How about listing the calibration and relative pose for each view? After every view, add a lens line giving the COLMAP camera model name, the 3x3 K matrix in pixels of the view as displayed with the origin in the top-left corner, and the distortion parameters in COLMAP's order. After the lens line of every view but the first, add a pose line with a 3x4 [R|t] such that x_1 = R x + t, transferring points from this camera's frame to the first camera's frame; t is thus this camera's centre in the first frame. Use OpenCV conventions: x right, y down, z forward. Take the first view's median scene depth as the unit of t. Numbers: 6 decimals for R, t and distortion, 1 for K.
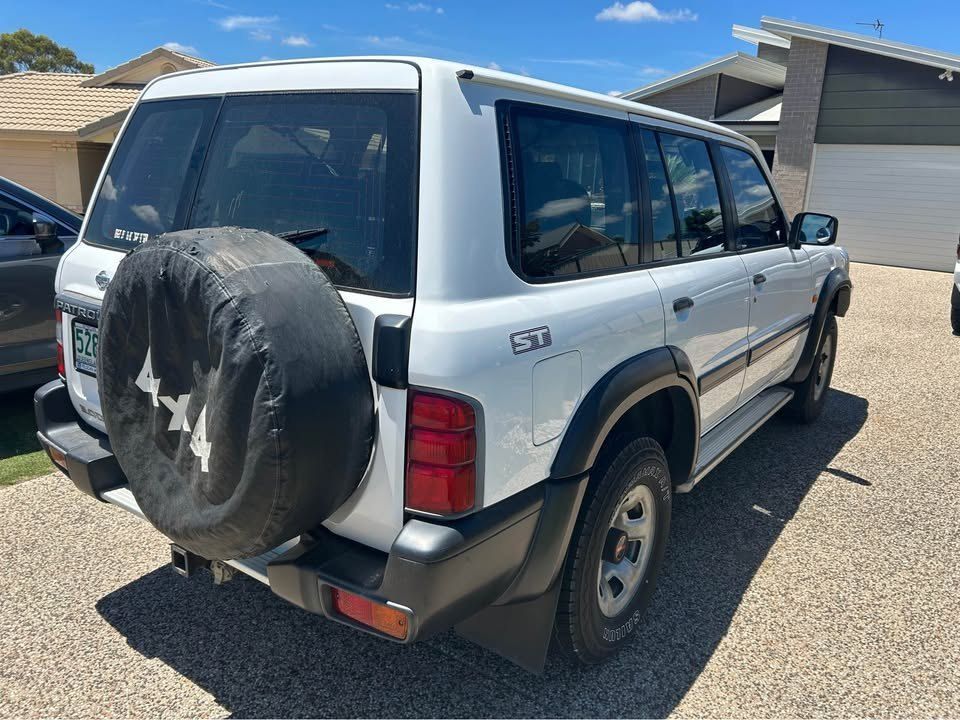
lens RADIAL K [[755.4, 0, 485.3], [0, 755.4, 356.5], [0, 0, 1]] dist [0.049199, -0.045371]
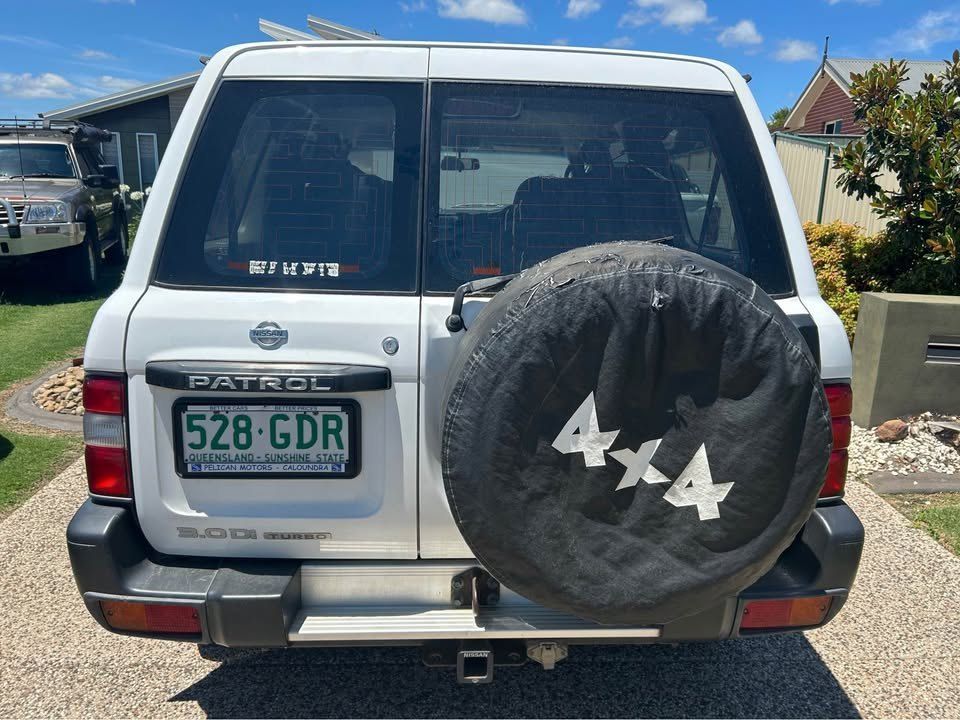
lens RADIAL K [[755.4, 0, 471.6], [0, 755.4, 351.4], [0, 0, 1]] dist [0.049199, -0.045371]
pose [[0.766493, -0.155604, 0.623117, -1.088004], [0.154997, 0.986346, 0.055648, -0.129855], [-0.623269, 0.053927, 0.780146, 0.470180]]
